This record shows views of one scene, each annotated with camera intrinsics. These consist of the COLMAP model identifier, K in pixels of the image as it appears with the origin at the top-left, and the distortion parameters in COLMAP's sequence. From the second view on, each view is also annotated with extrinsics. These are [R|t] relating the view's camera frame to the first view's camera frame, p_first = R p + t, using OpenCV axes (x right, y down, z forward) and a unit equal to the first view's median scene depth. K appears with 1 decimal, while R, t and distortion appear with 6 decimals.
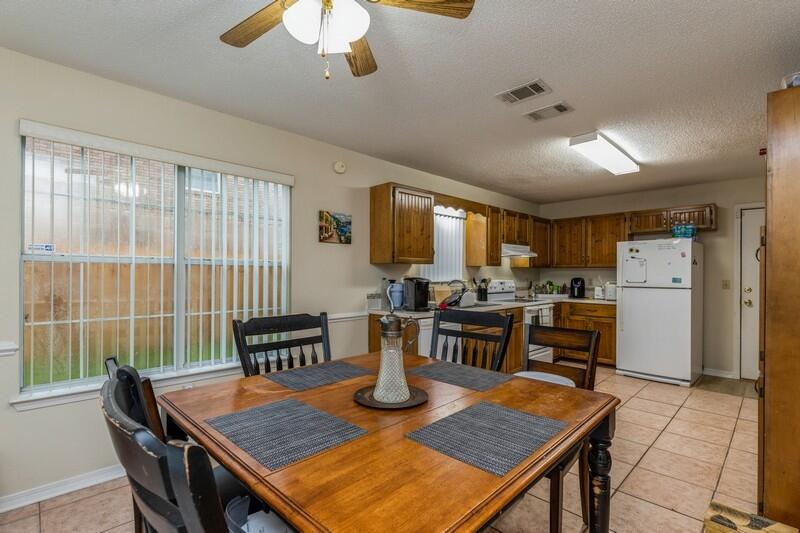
lens RADIAL K [[380.8, 0, 395.6], [0, 380.8, 273.3], [0, 0, 1]] dist [-0.001908, 0.000048]
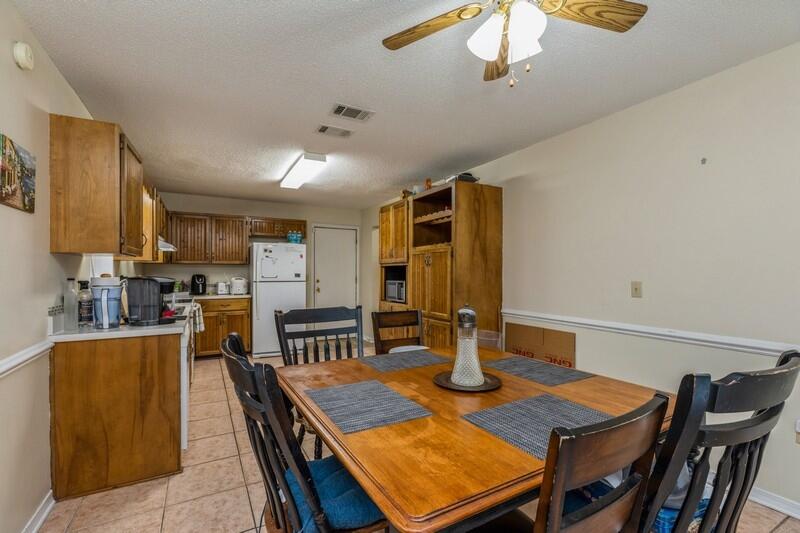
lens RADIAL K [[363.5, 0, 400.4], [0, 363.5, 271.0], [0, 0, 1]] dist [0.007678, -0.001858]
pose [[0.264631, -0.001729, 0.964348, -0.364699], [-0.002874, 0.999993, 0.002582, -0.001025], [-0.964346, -0.003454, 0.264624, 0.302473]]
